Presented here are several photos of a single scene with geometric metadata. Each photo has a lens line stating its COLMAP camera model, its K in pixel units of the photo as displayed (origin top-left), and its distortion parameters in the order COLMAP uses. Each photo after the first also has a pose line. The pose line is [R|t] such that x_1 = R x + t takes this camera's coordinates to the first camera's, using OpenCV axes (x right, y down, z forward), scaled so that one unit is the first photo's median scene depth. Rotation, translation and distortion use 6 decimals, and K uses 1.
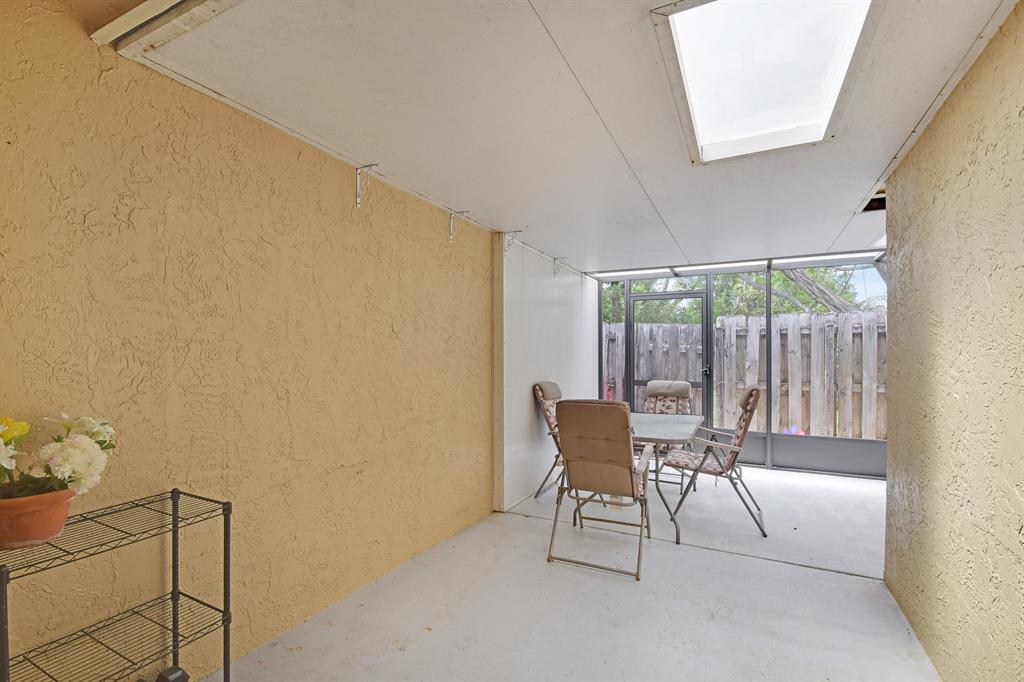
lens RADIAL K [[446.5, 0, 508.7], [0, 446.5, 349.1], [0, 0, 1]] dist [0.021738, -0.025994]
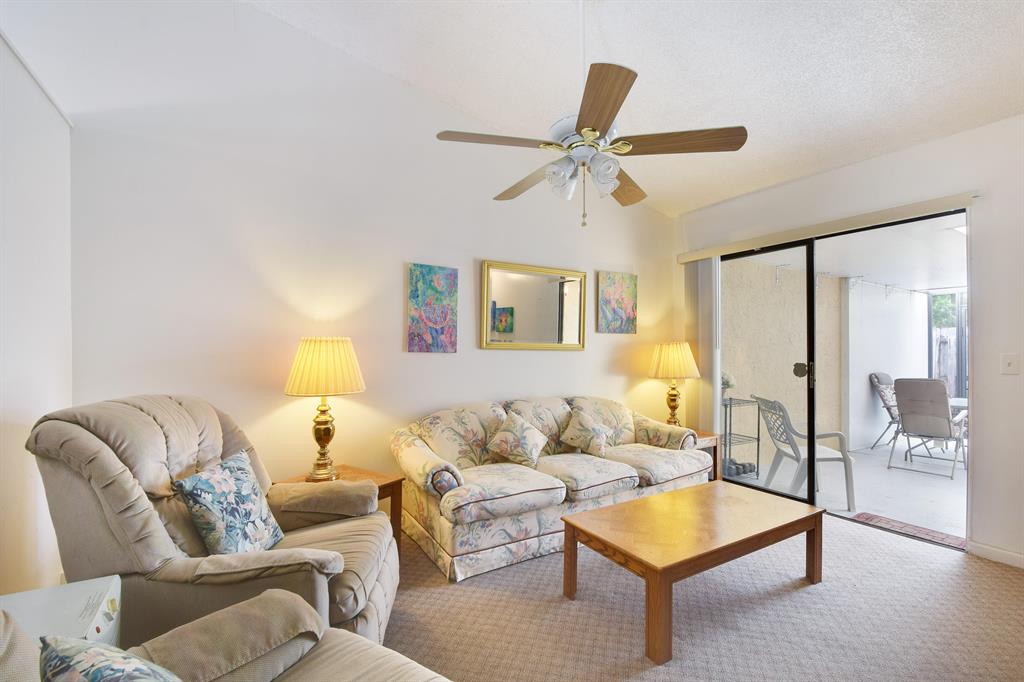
lens RADIAL K [[446.5, 0, 508.7], [0, 446.5, 349.1], [0, 0, 1]] dist [0.021738, -0.025994]
pose [[0.844648, 0.002636, -0.535316, -0.178260], [-0.002772, 0.999996, 0.000551, -0.001093], [0.535316, 0.001018, 0.844652, -0.991325]]
